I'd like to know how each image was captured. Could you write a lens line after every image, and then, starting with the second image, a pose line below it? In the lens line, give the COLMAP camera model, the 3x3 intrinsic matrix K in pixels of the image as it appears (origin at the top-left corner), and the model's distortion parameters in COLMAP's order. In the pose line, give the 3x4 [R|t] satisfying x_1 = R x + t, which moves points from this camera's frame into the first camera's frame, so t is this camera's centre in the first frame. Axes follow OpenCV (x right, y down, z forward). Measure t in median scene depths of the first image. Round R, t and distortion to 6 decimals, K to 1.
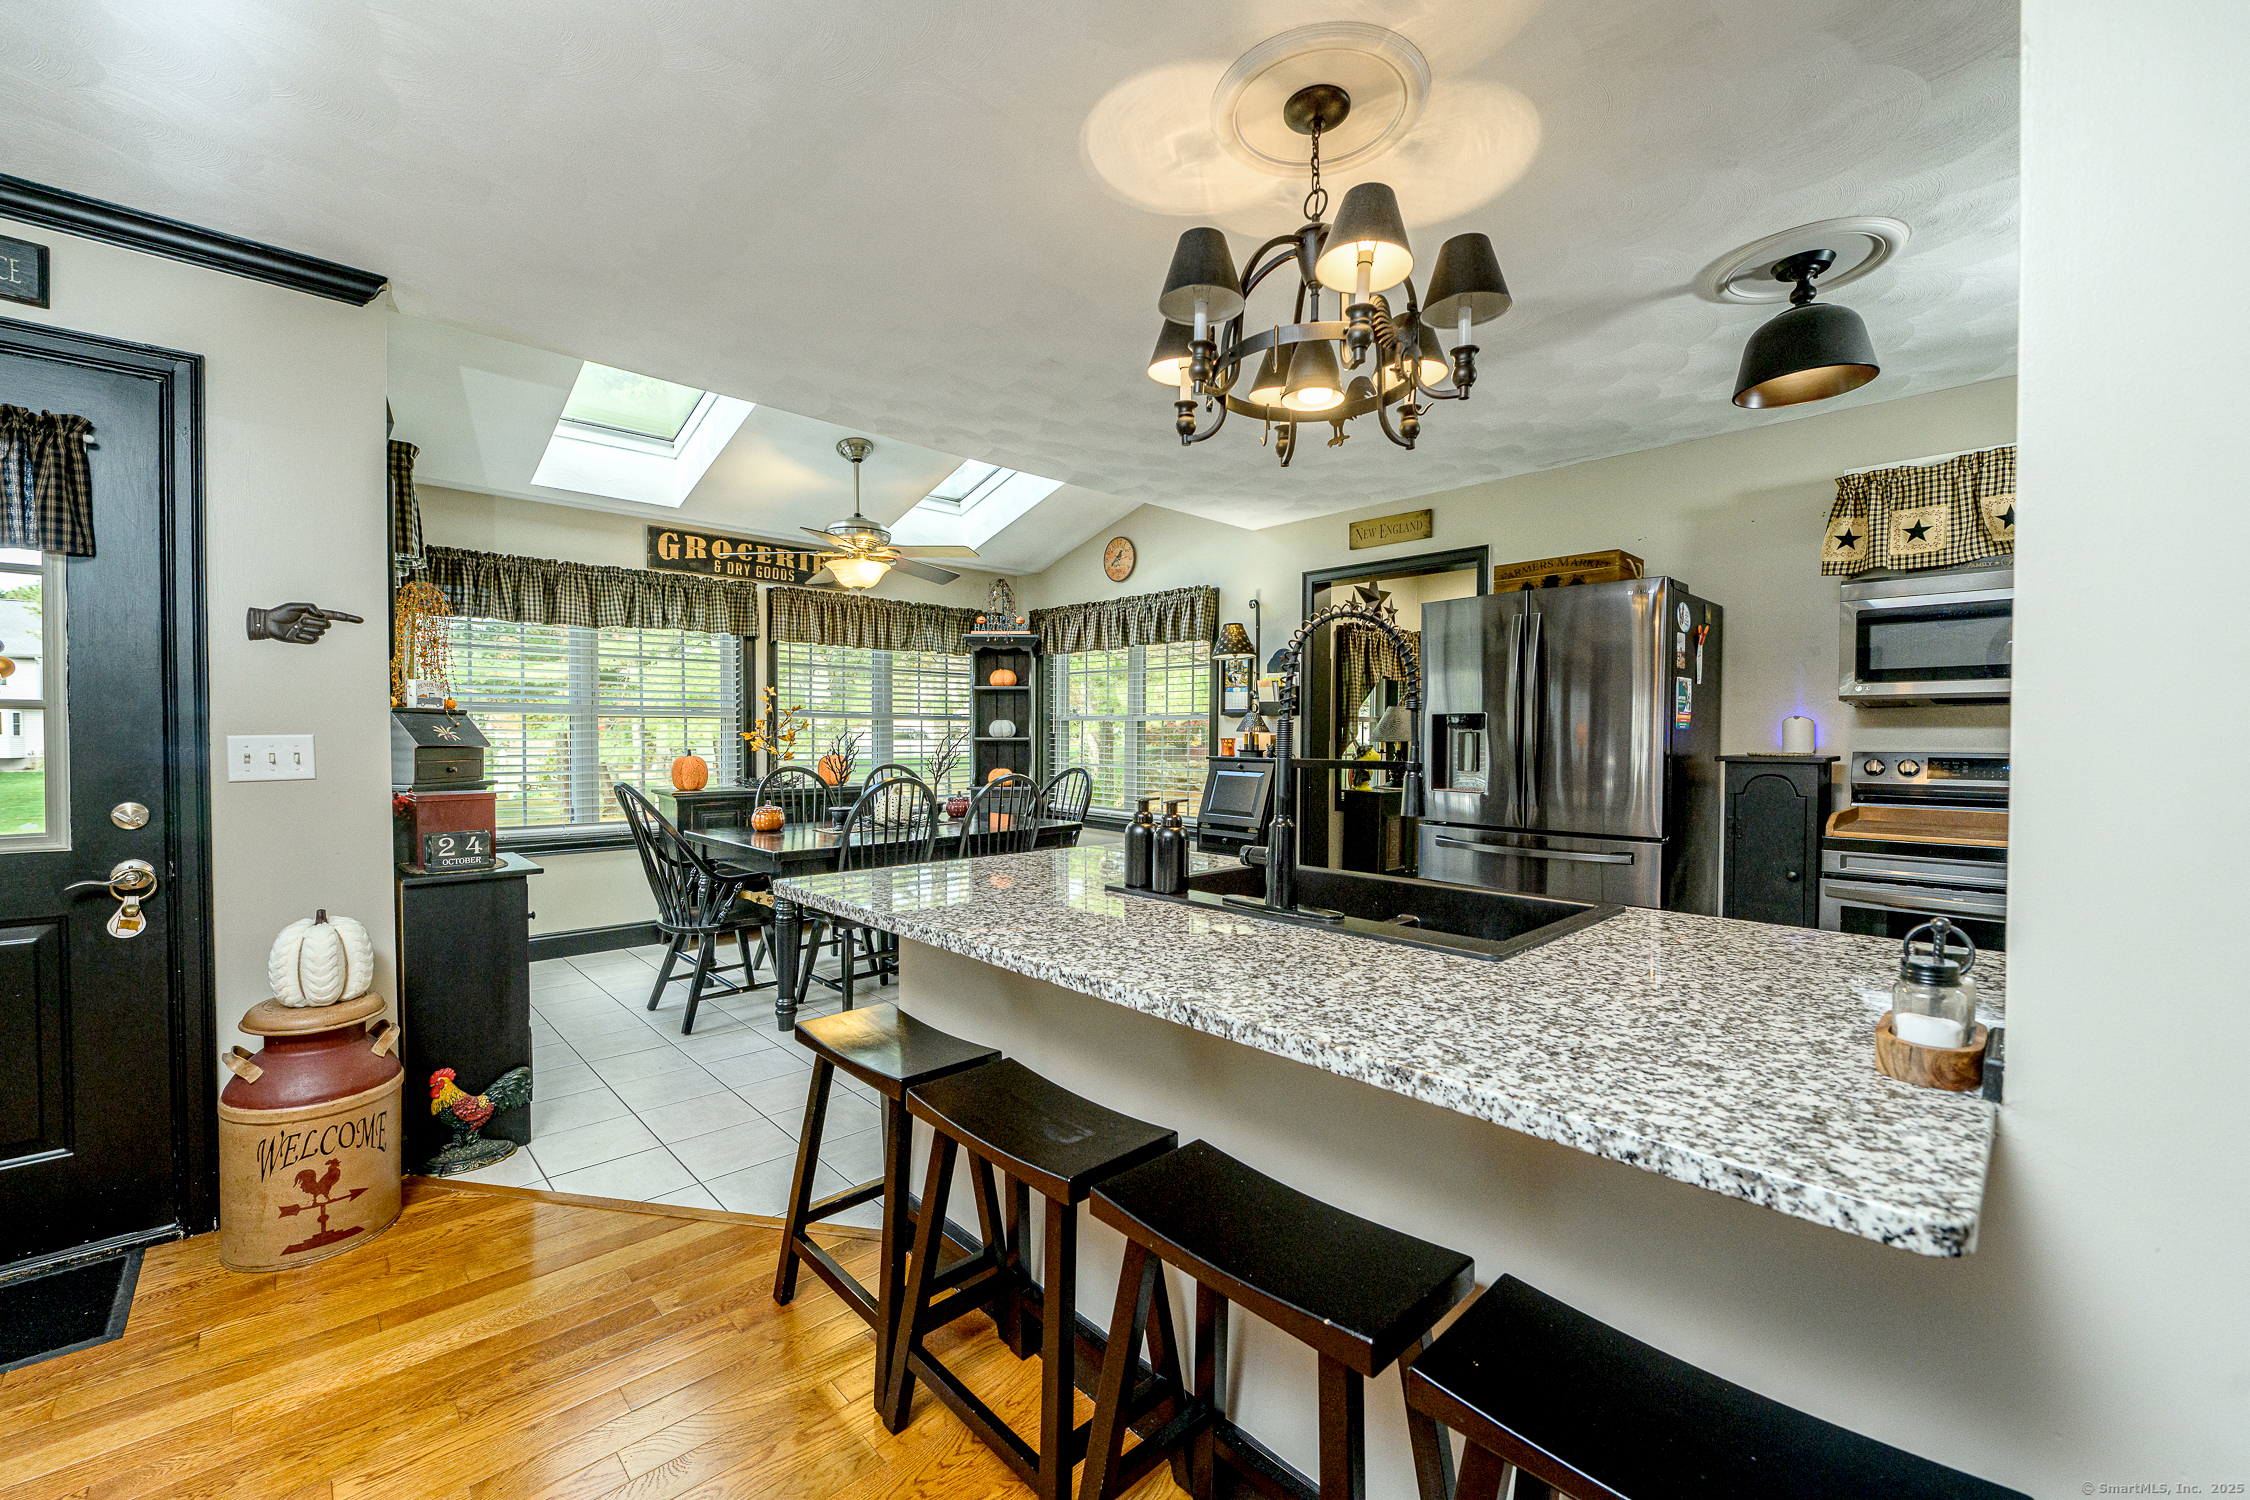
lens RADIAL K [[894.9, 0, 1125.0], [0, 894.9, 750.0], [0, 0, 1]] dist [-0.000469, -0.000107]
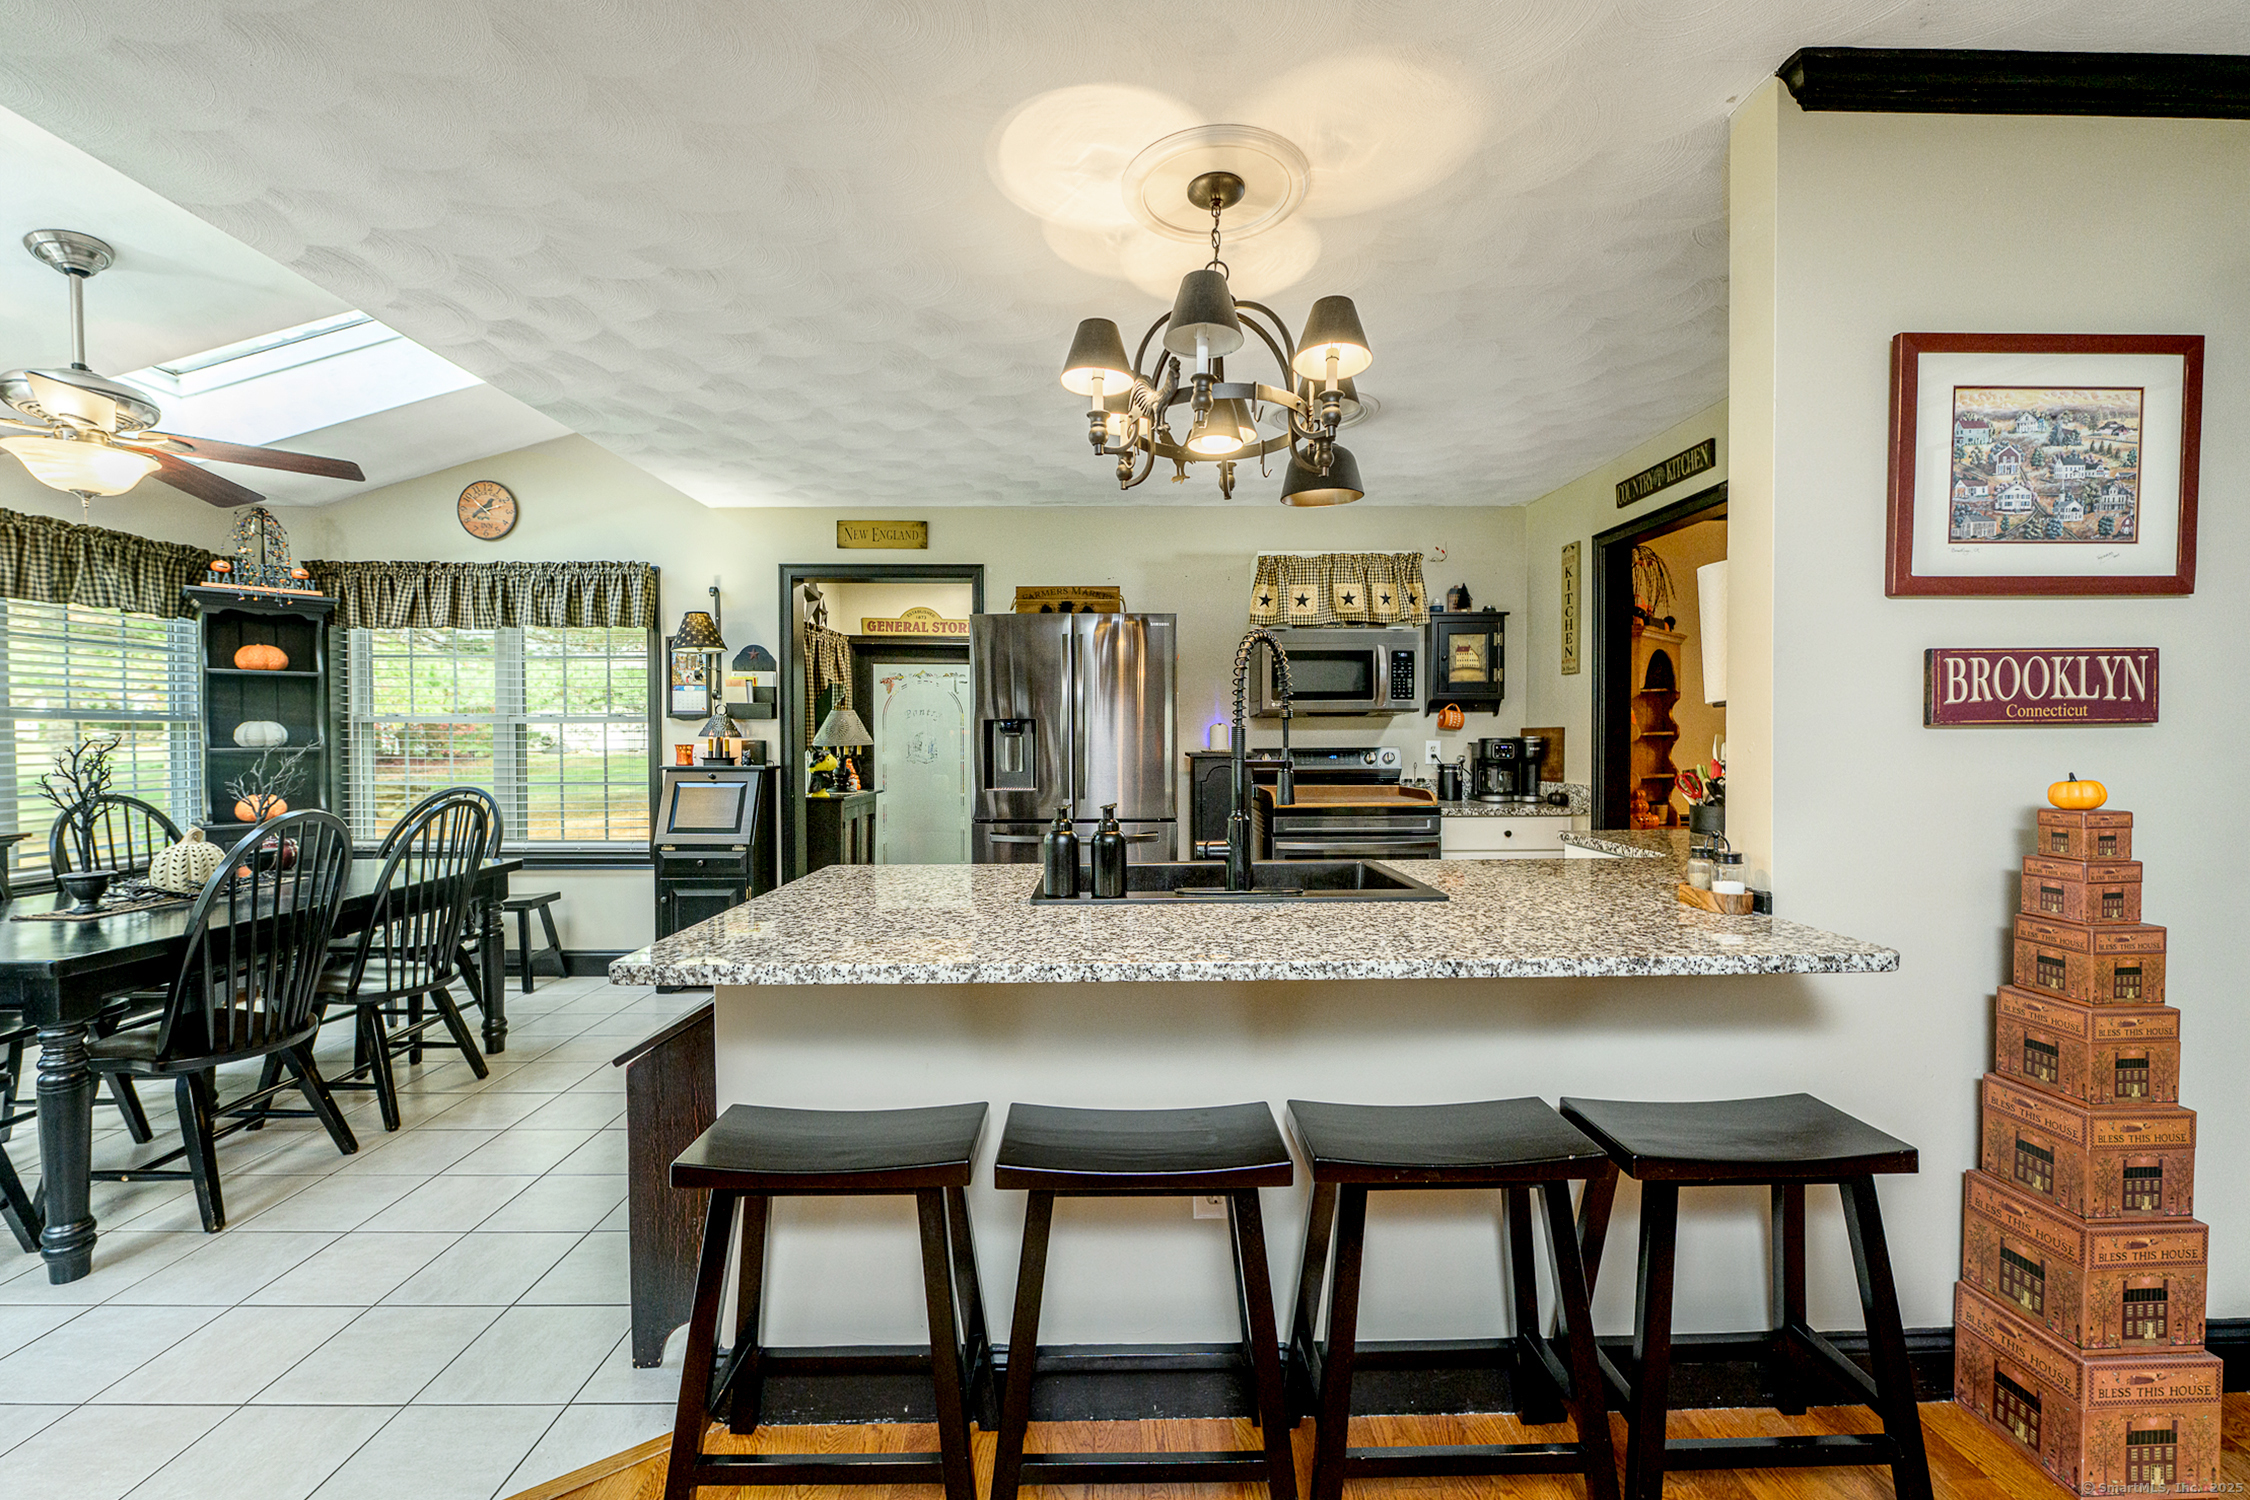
lens RADIAL K [[911.5, 0, 1122.1], [0, 911.5, 756.5], [0, 0, 1]] dist [-0.008036, -0.000626]
pose [[0.682346, -0.021003, 0.730728, -0.255770], [0.019075, 0.999758, 0.010924, -0.003668], [-0.730781, 0.006484, 0.682581, 0.106836]]
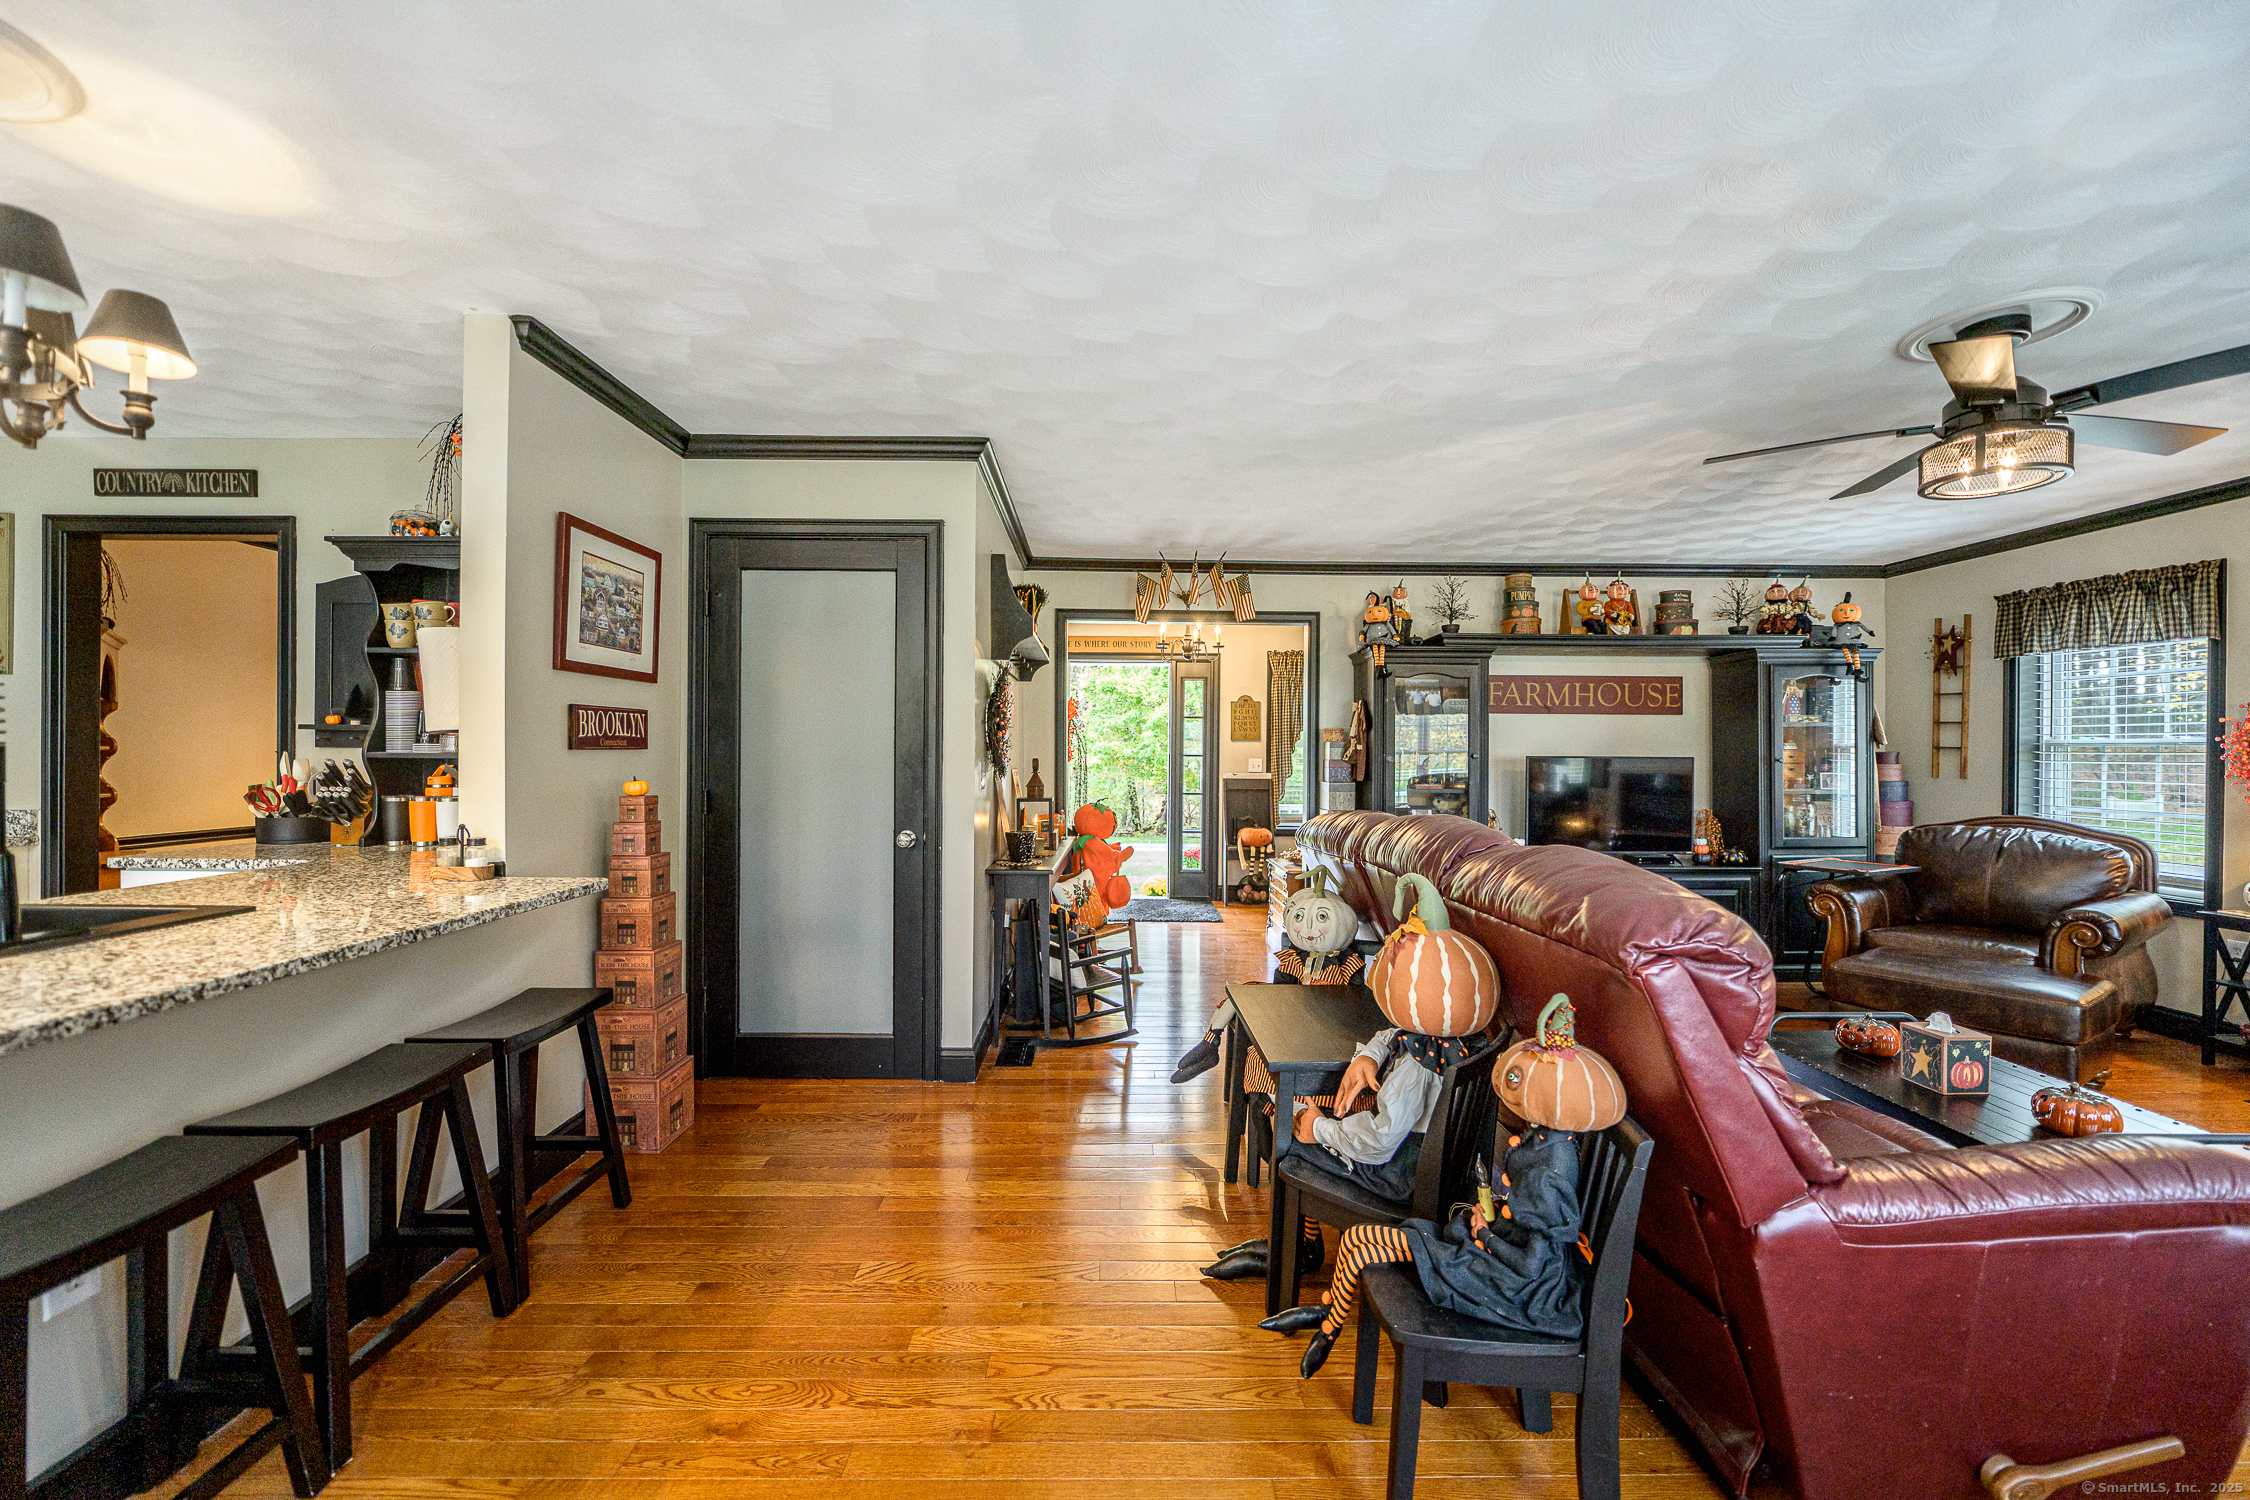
lens RADIAL K [[911.5, 0, 1122.1], [0, 911.5, 756.5], [0, 0, 1]] dist [-0.008036, -0.000626]
pose [[-0.724650, -0.010839, 0.689031, -0.435221], [0.003179, 0.999813, 0.019071, -0.011229], [-0.689109, 0.016011, -0.724481, 0.287006]]
